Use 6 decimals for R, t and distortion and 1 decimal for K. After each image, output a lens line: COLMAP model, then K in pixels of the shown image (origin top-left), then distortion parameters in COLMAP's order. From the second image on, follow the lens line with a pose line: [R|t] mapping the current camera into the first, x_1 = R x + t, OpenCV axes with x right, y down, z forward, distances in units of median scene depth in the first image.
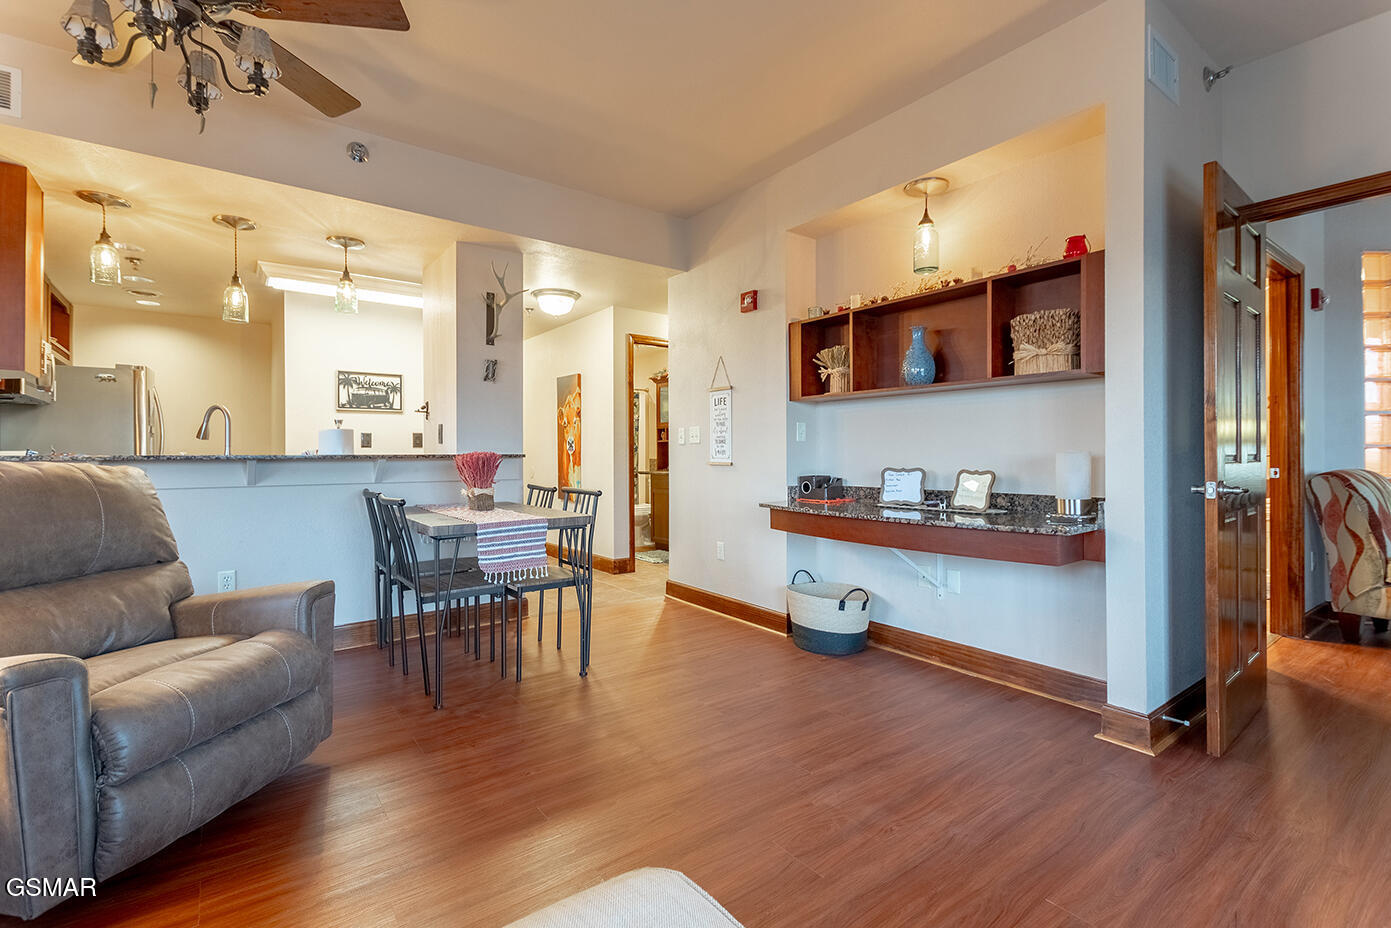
lens RADIAL K [[623.9, 0, 689.0], [0, 623.9, 462.8], [0, 0, 1]] dist [0.017324, -0.007322]
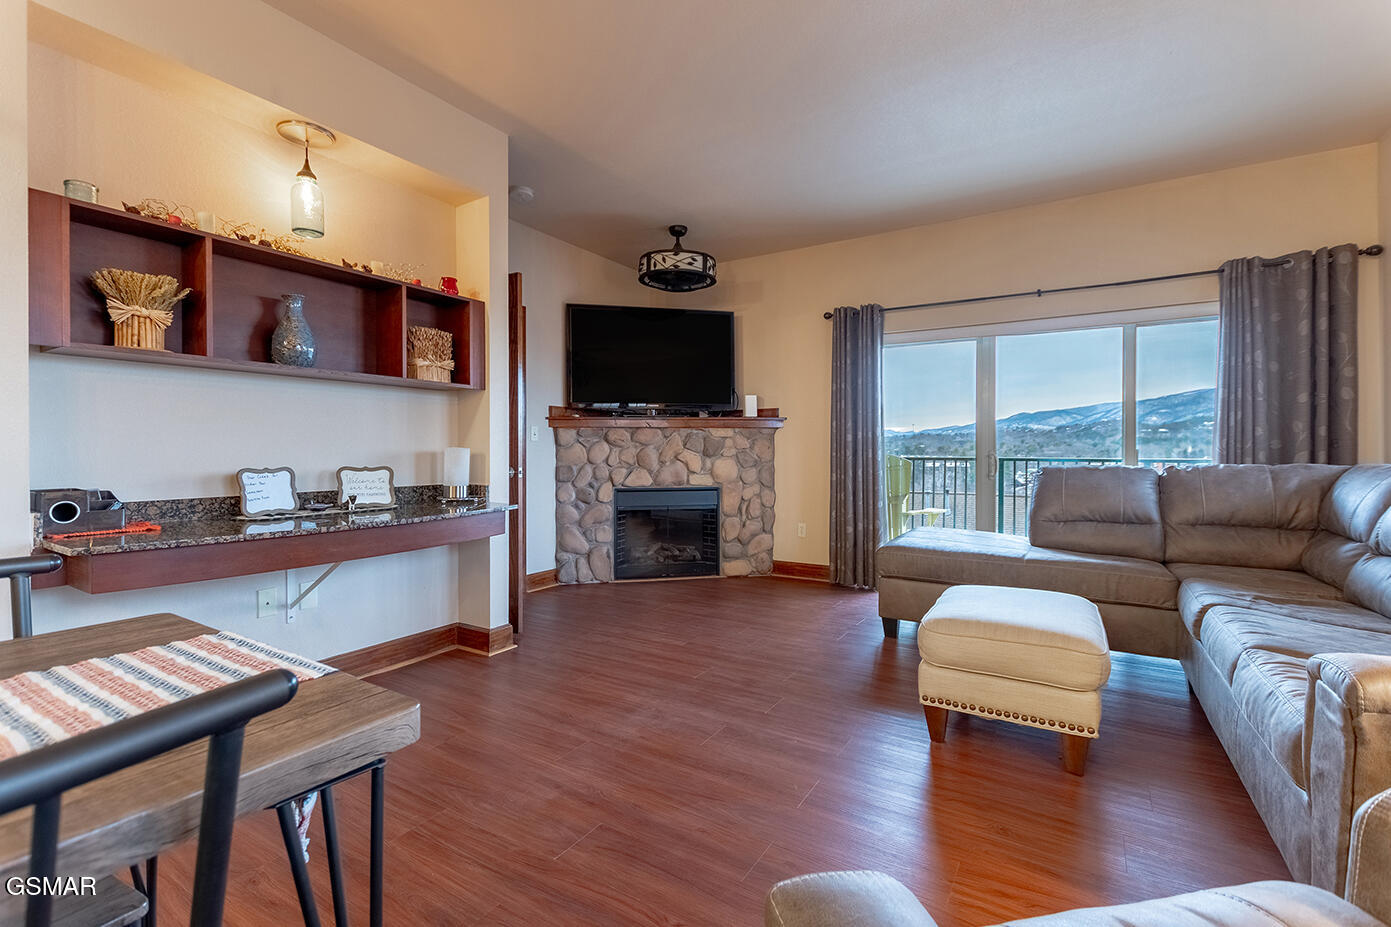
lens RADIAL K [[623.9, 0, 690.9], [0, 623.9, 462.8], [0, 0, 1]] dist [0.017324, -0.007322]
pose [[-0.366733, -0.015855, 0.930191, -0.568814], [0.015086, 0.999622, 0.022987, -0.007927], [-0.930204, 0.022463, -0.366355, 0.787505]]
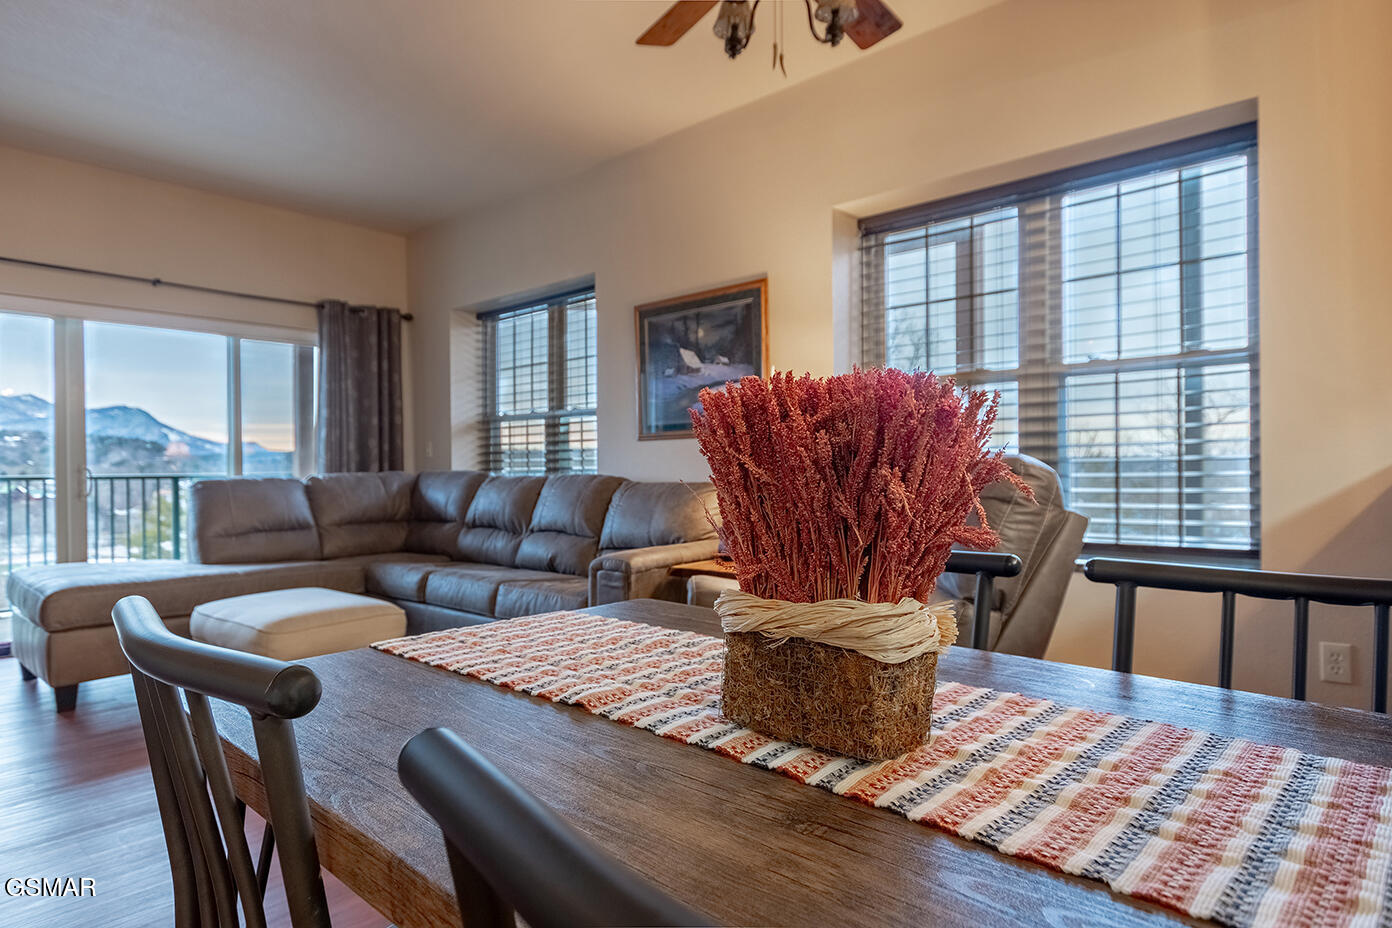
lens RADIAL K [[782.0, 0, 688.7], [0, 782.0, 466.7], [0, 0, 1]] dist [0.002385, 0.001239]
pose [[-0.978794, 0.012791, -0.204445, -0.267471], [0.009761, 0.999827, 0.015822, 0.001429], [0.204612, 0.013491, -0.978750, 1.222548]]
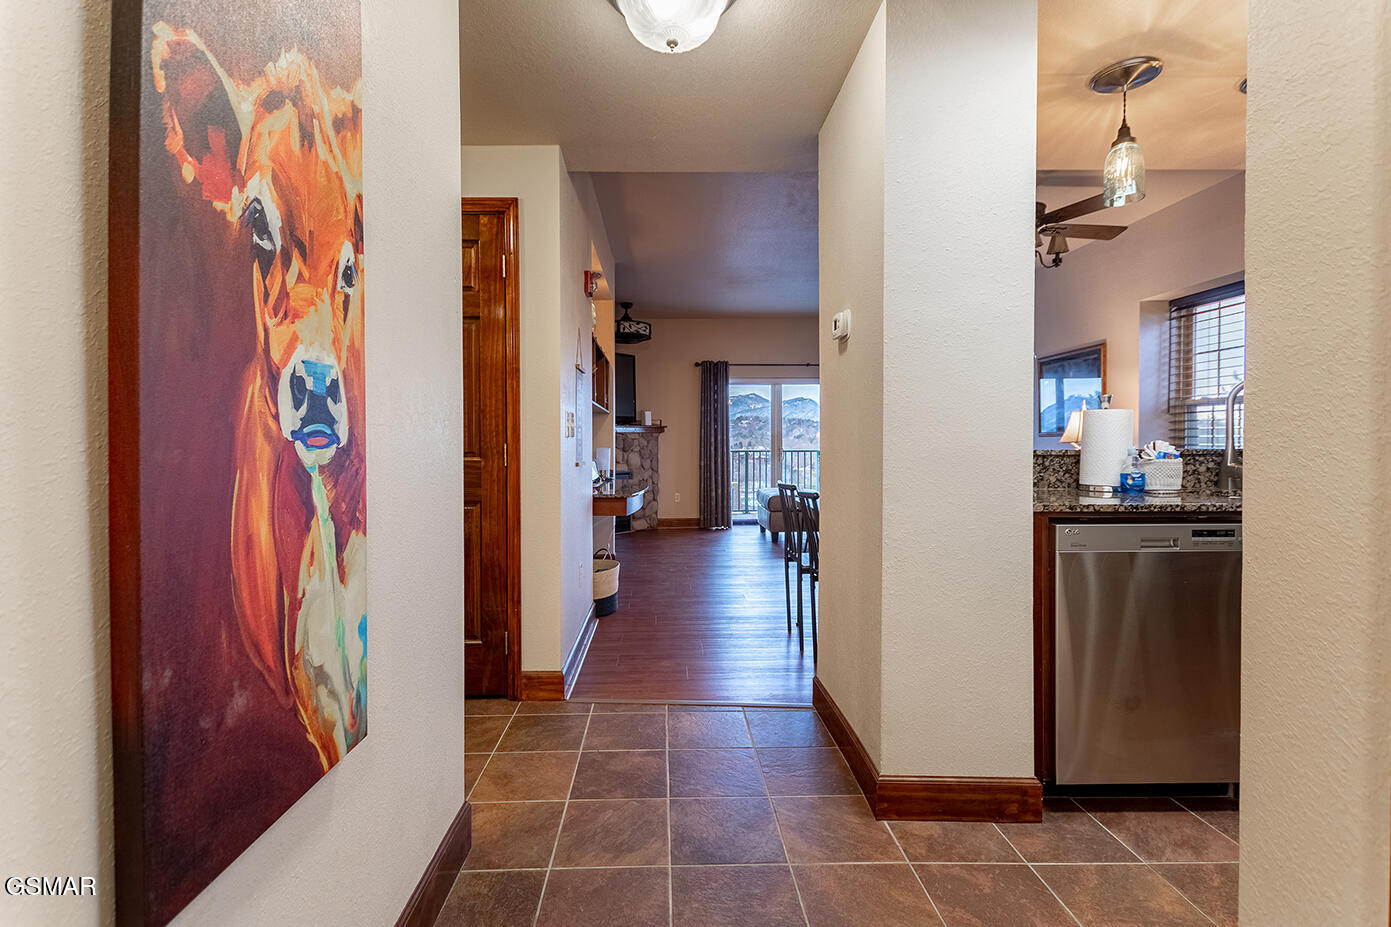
lens RADIAL K [[623.9, 0, 673.7], [0, 623.9, 452.2], [0, 0, 1]] dist [0.017324, -0.007322]
pose [[-0.813640, -0.000094, 0.581369, -0.642224], [0.017741, 0.999530, 0.024991, -0.040261], [-0.581098, 0.030648, -0.813256, 2.004586]]
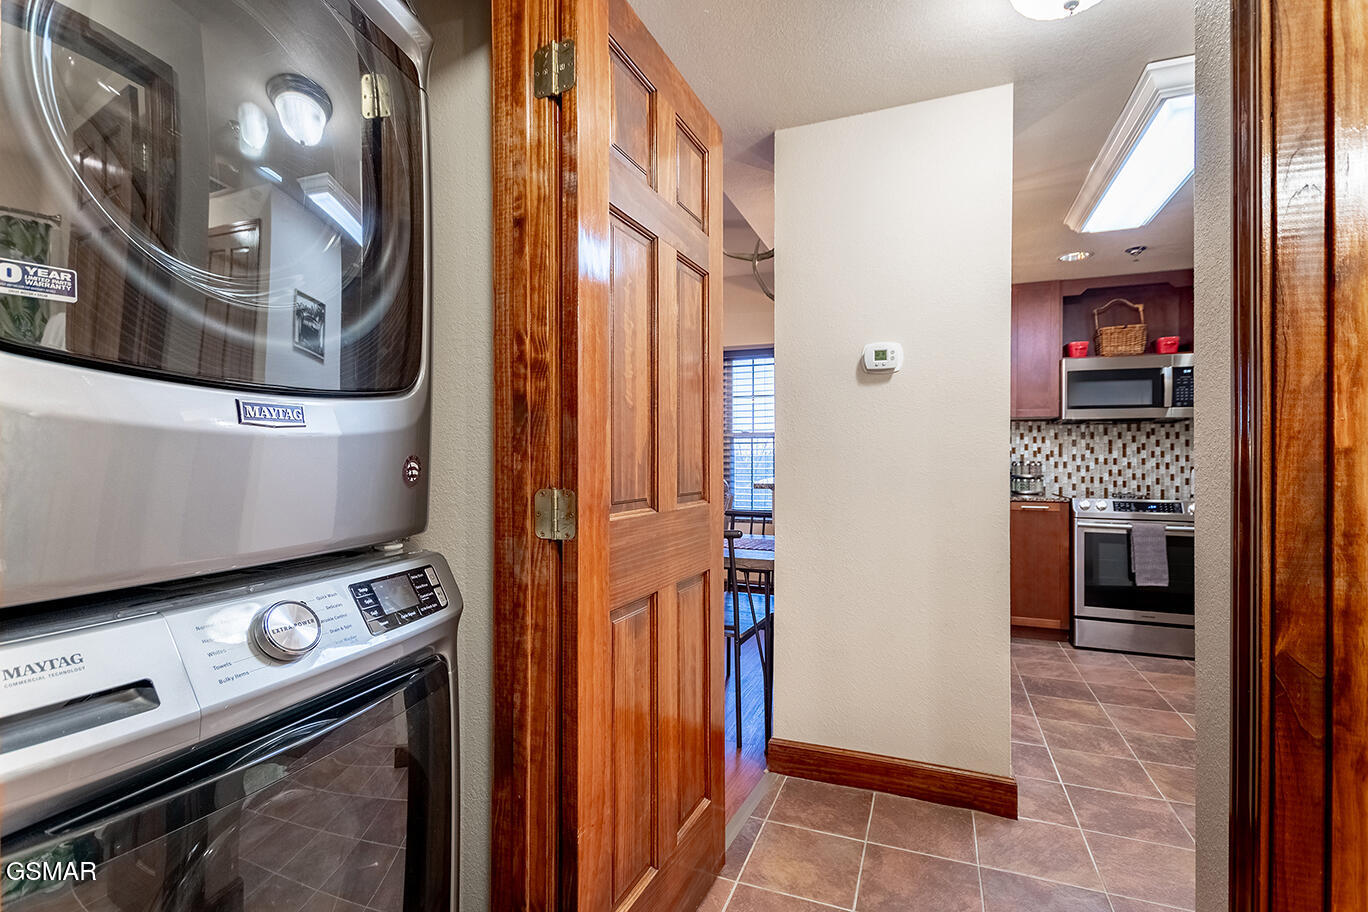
lens RADIAL K [[613.6, 0, 703.1], [0, 613.6, 456.0], [0, 0, 1]] dist [0.017324, -0.007322]
pose [[-0.841033, -0.000386, -0.540983, 0.090858], [-0.006860, 0.999927, 0.009952, -0.056130], [0.540940, 0.012081, -0.840974, 1.787335]]
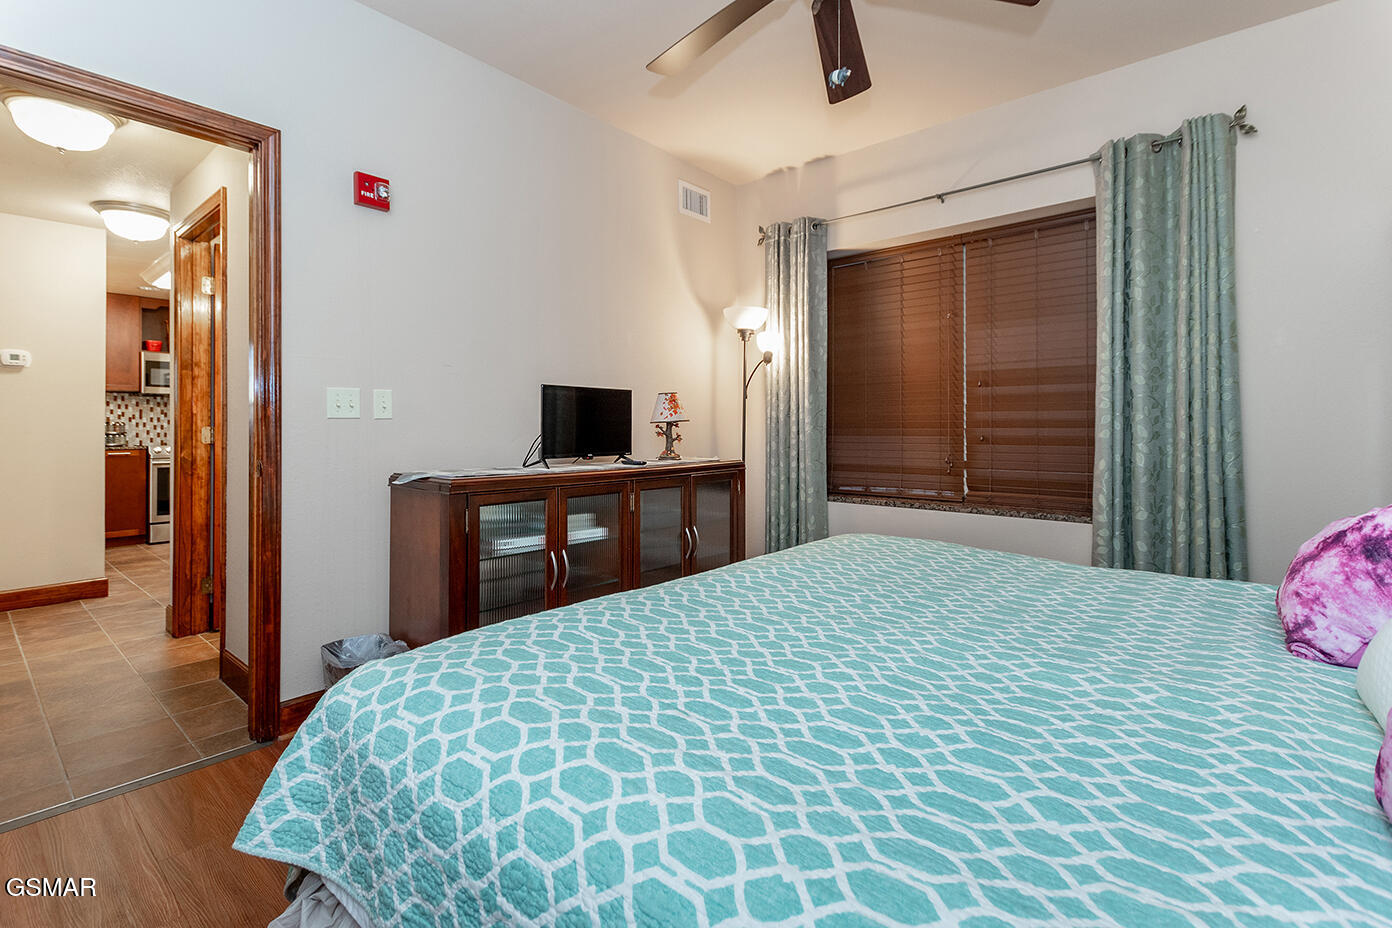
lens RADIAL K [[624.4, 0, 681.9], [0, 624.4, 426.1], [0, 0, 1]] dist [0.017324, -0.007322]
pose [[0.222566, 0.004207, -0.974909, 0.956541], [-0.014219, 0.999898, 0.001069, -0.050399], [0.974814, 0.013624, 0.222603, 2.263966]]
